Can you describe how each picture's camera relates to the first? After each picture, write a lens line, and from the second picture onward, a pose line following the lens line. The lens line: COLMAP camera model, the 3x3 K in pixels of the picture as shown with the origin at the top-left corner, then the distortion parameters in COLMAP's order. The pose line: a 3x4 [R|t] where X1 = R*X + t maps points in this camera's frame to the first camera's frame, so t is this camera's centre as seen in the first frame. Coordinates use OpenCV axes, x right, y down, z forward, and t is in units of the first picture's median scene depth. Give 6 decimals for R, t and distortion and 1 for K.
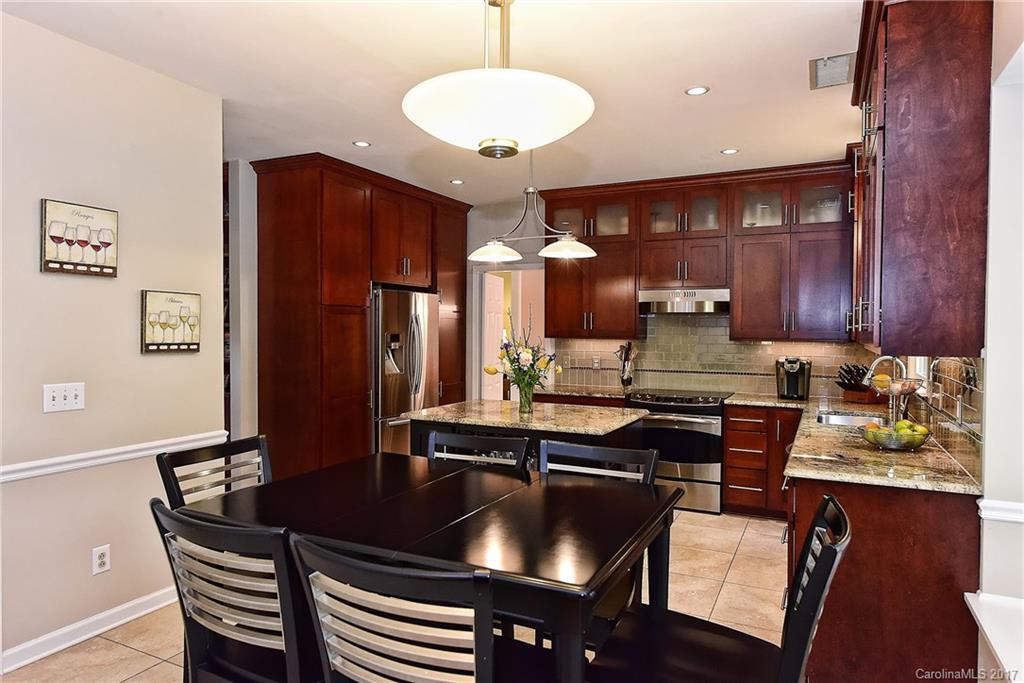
lens RADIAL K [[623.2, 0, 512.0], [0, 623.2, 341.5], [0, 0, 1]] dist [-0.003514, -0.000074]
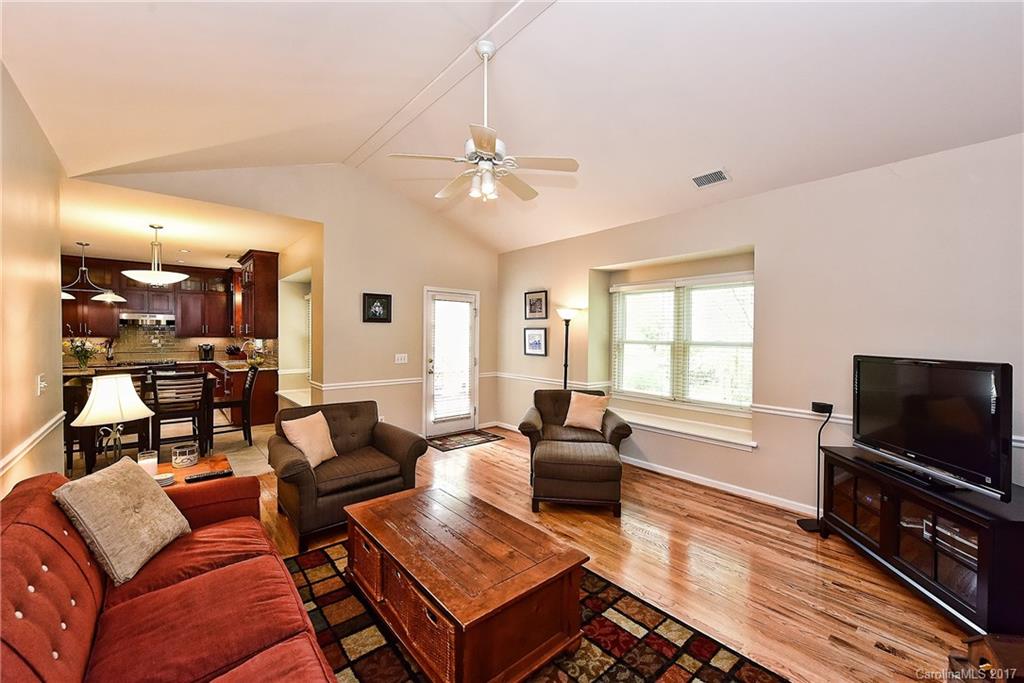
lens RADIAL K [[404.2, 0, 512.0], [0, 404.2, 341.5], [0, 0, 1]] dist [-0.002460, -0.000766]
pose [[0.378356, -0.019014, 0.925465, -0.563461], [0.015976, 0.999774, 0.014010, 0.013676], [-0.925522, 0.009484, 0.378575, -0.722596]]
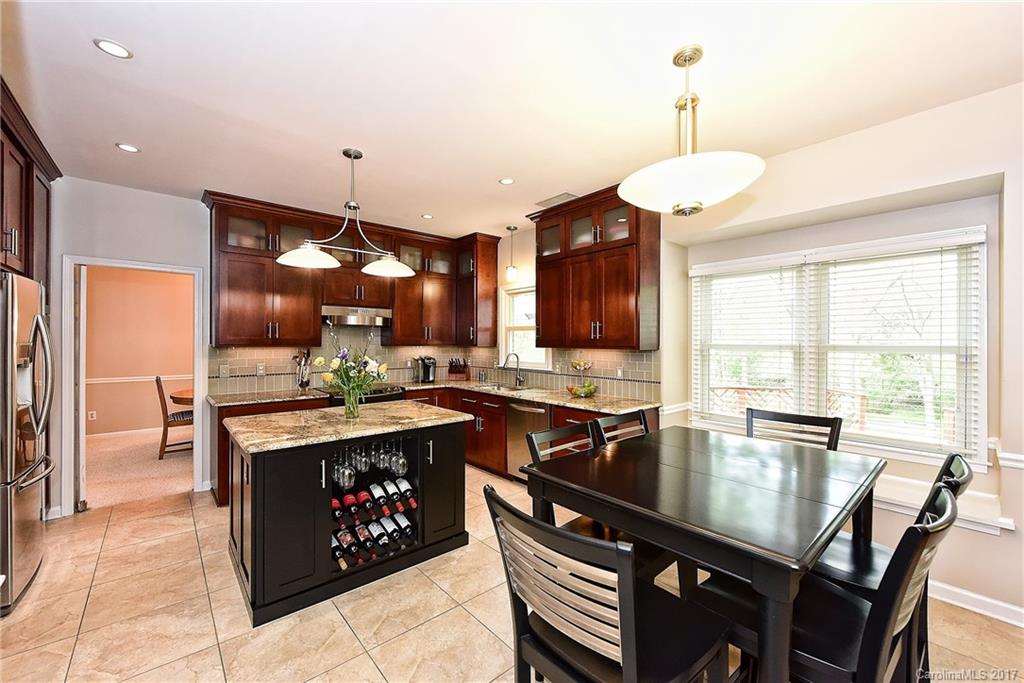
lens RADIAL K [[404.2, 0, 512.0], [0, 404.2, 341.5], [0, 0, 1]] dist [-0.002460, -0.000766]
pose [[0.380040, -0.009276, 0.924924, -0.395998], [0.020712, 0.999784, 0.001517, -0.007346], [-0.924738, 0.018580, 0.380150, 0.400113]]
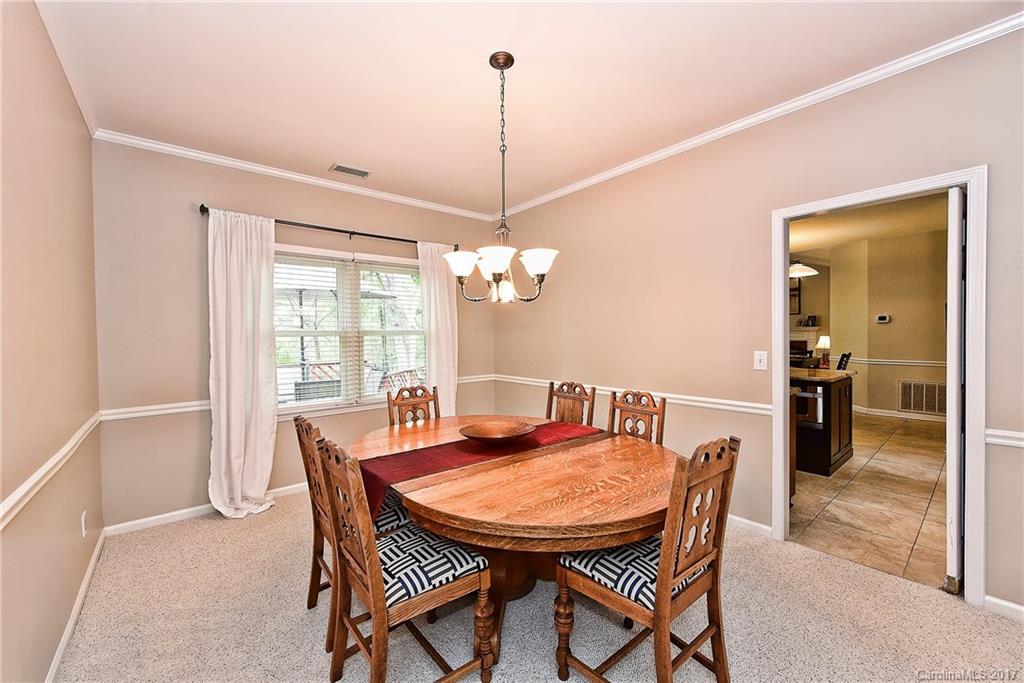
lens RADIAL K [[404.2, 0, 512.0], [0, 404.2, 341.5], [0, 0, 1]] dist [-0.002460, -0.000766]
pose [[-0.916132, -0.006686, 0.400822, 0.171618], [0.011008, 0.999064, 0.041825, -0.017398], [-0.400727, 0.042730, -0.915201, 1.801261]]
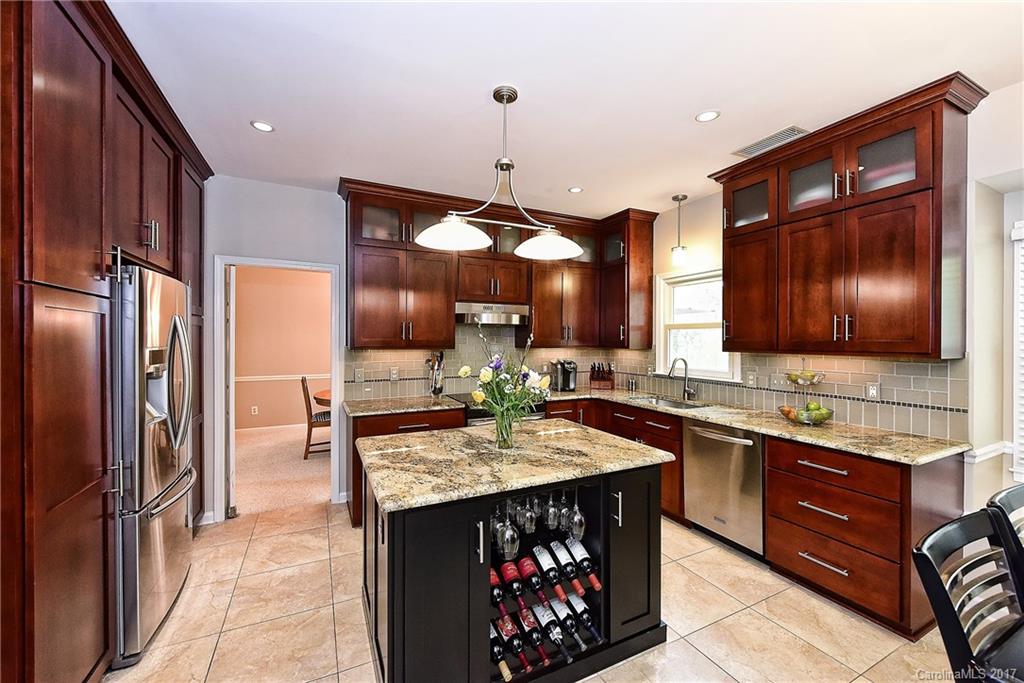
lens RADIAL K [[404.2, 0, 512.0], [0, 404.2, 341.5], [0, 0, 1]] dist [-0.002460, -0.000766]
pose [[0.609004, -0.011830, 0.793079, -0.296137], [0.020911, 0.999781, -0.001145, -0.014230], [-0.792891, 0.017281, 0.609118, 0.548391]]
